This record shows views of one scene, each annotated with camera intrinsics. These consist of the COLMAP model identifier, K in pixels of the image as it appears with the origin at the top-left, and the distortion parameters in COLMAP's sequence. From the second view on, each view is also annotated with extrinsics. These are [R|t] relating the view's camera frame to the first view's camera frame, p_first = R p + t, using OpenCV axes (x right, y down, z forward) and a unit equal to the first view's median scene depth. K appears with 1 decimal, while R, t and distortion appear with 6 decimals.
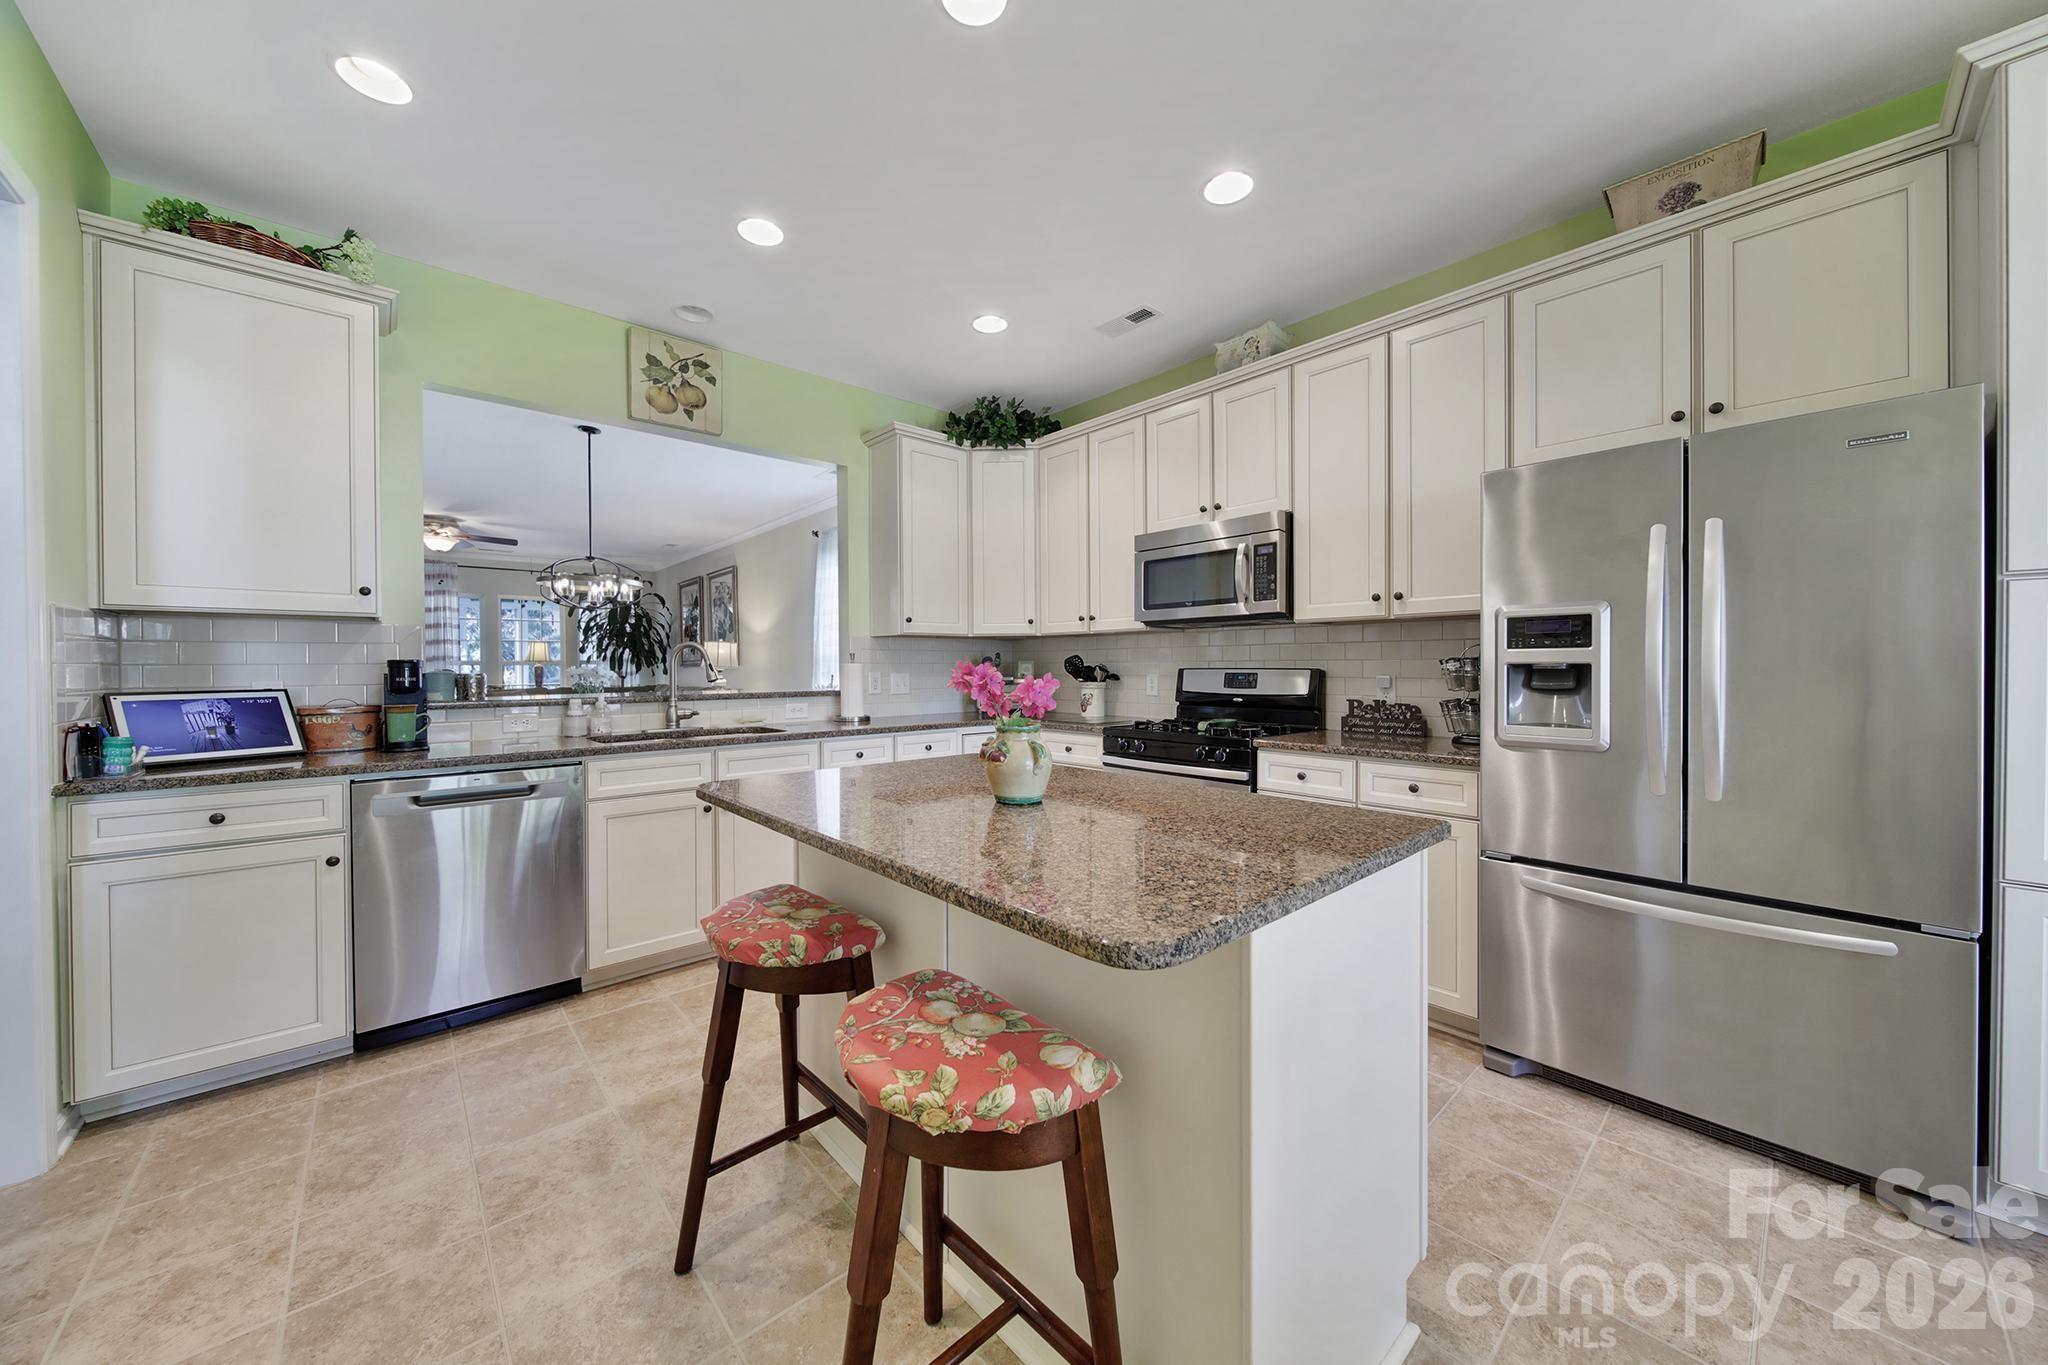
lens RADIAL K [[714.8, 0, 1019.8], [0, 714.8, 671.9], [0, 0, 1]] dist [-0.001981, -0.000155]
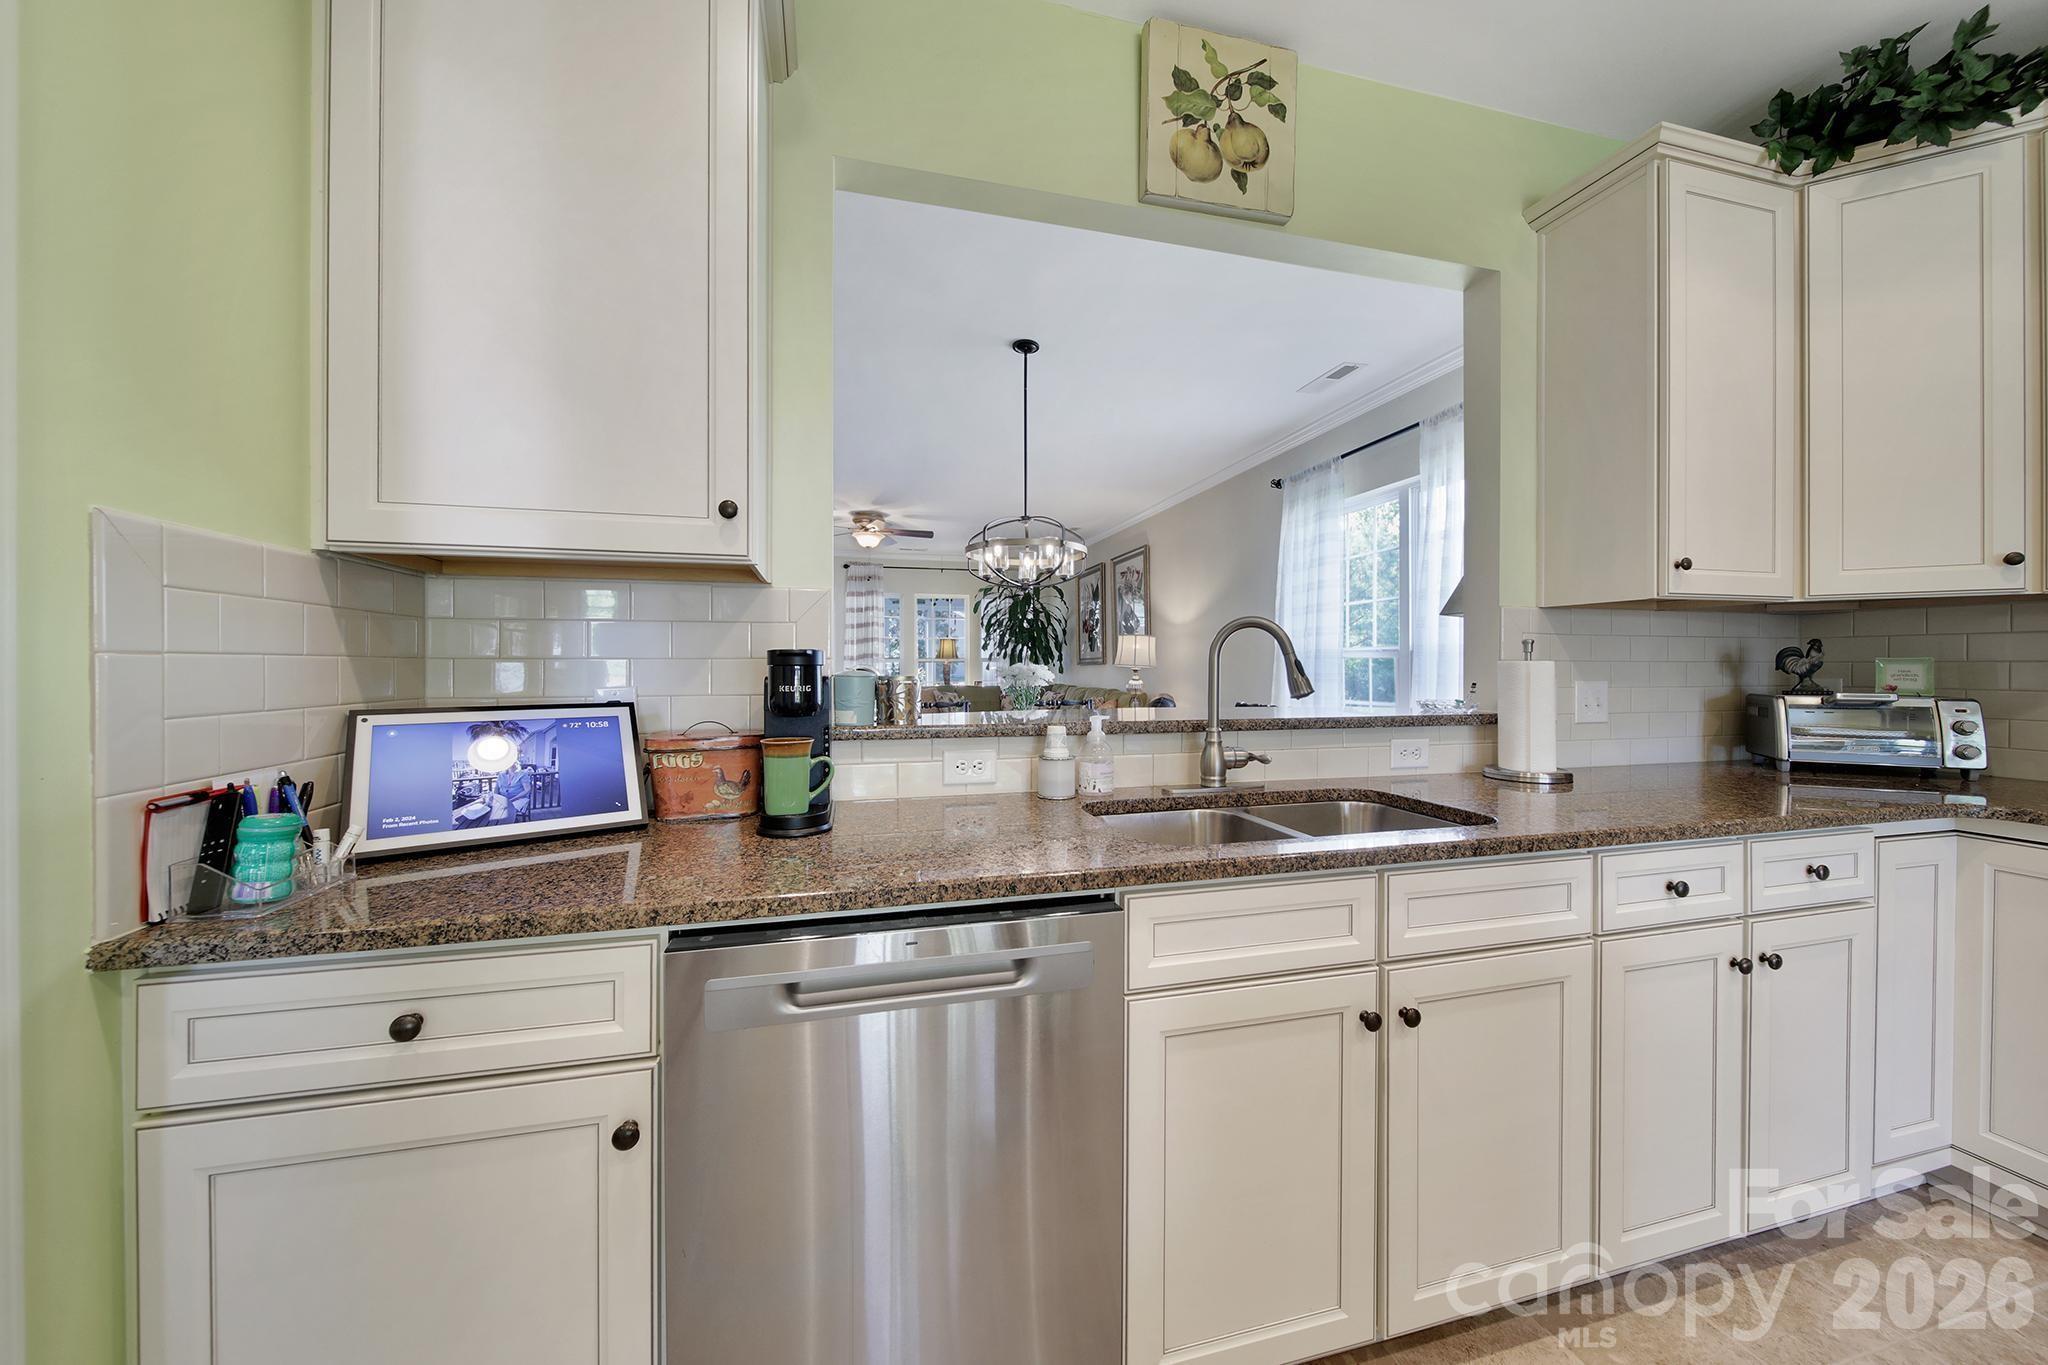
lens RADIAL K [[716.1, 0, 1020.1], [0, 716.1, 667.7], [0, 0, 1]] dist [-0.004324, -0.000370]
pose [[0.888249, 0.006595, -0.459315, -0.373499], [-0.008516, 0.999962, -0.002111, -0.003403], [0.459283, 0.005786, 0.888271, 0.478342]]
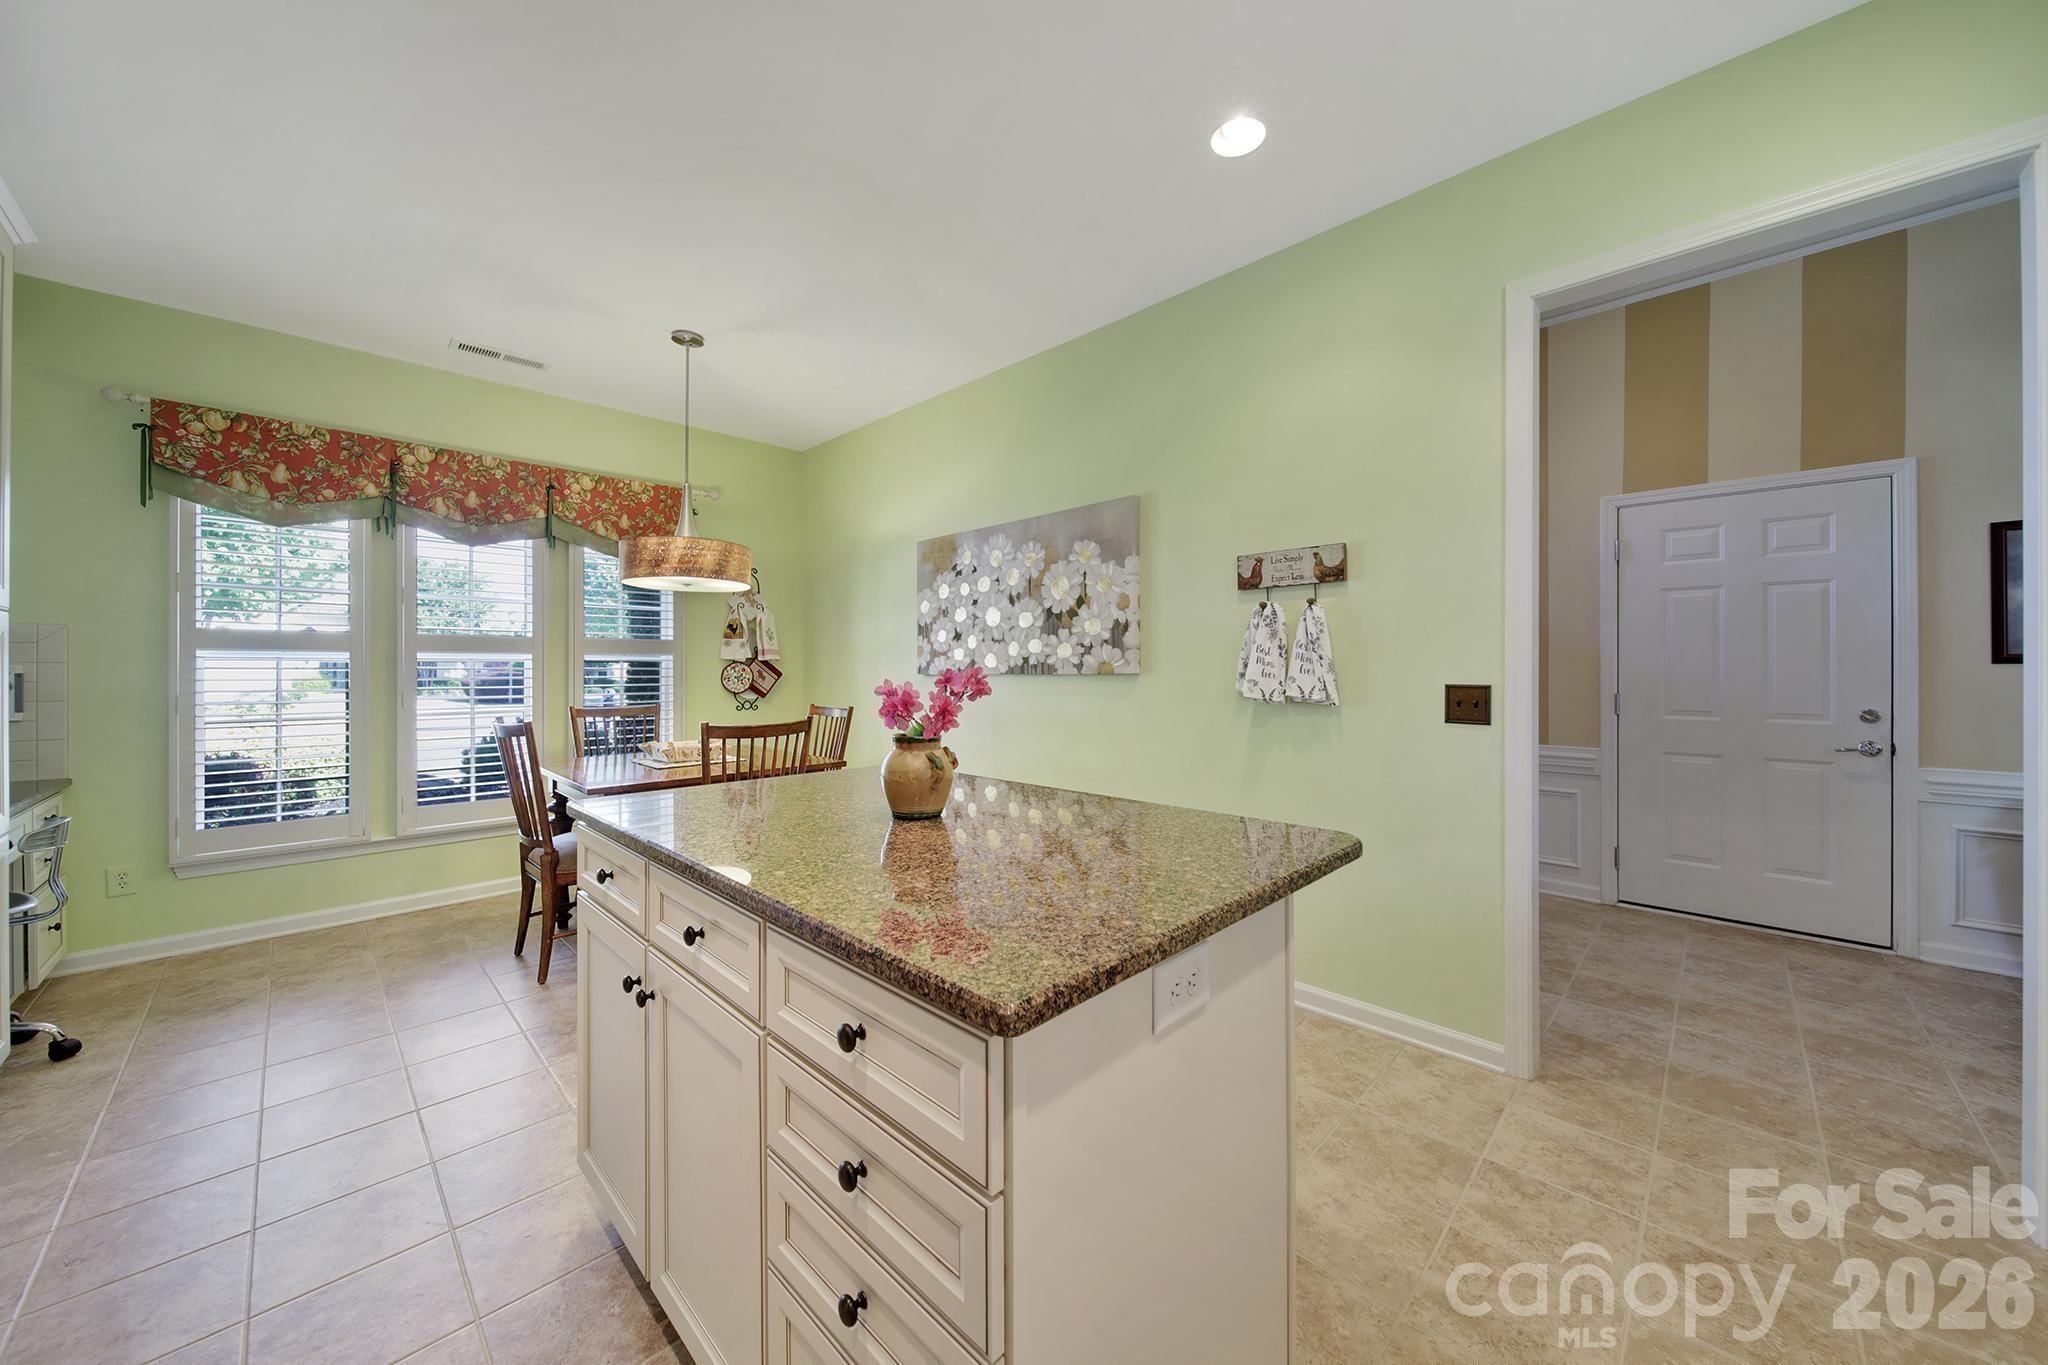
lens RADIAL K [[720.2, 0, 1019.0], [0, 720.2, 673.3], [0, 0, 1]] dist [-0.000971, -0.000183]
pose [[-0.997965, 0.006513, -0.063432, -0.033964], [0.005474, 0.999848, 0.016551, -0.011335], [0.063530, 0.016170, -0.997849, 0.924064]]
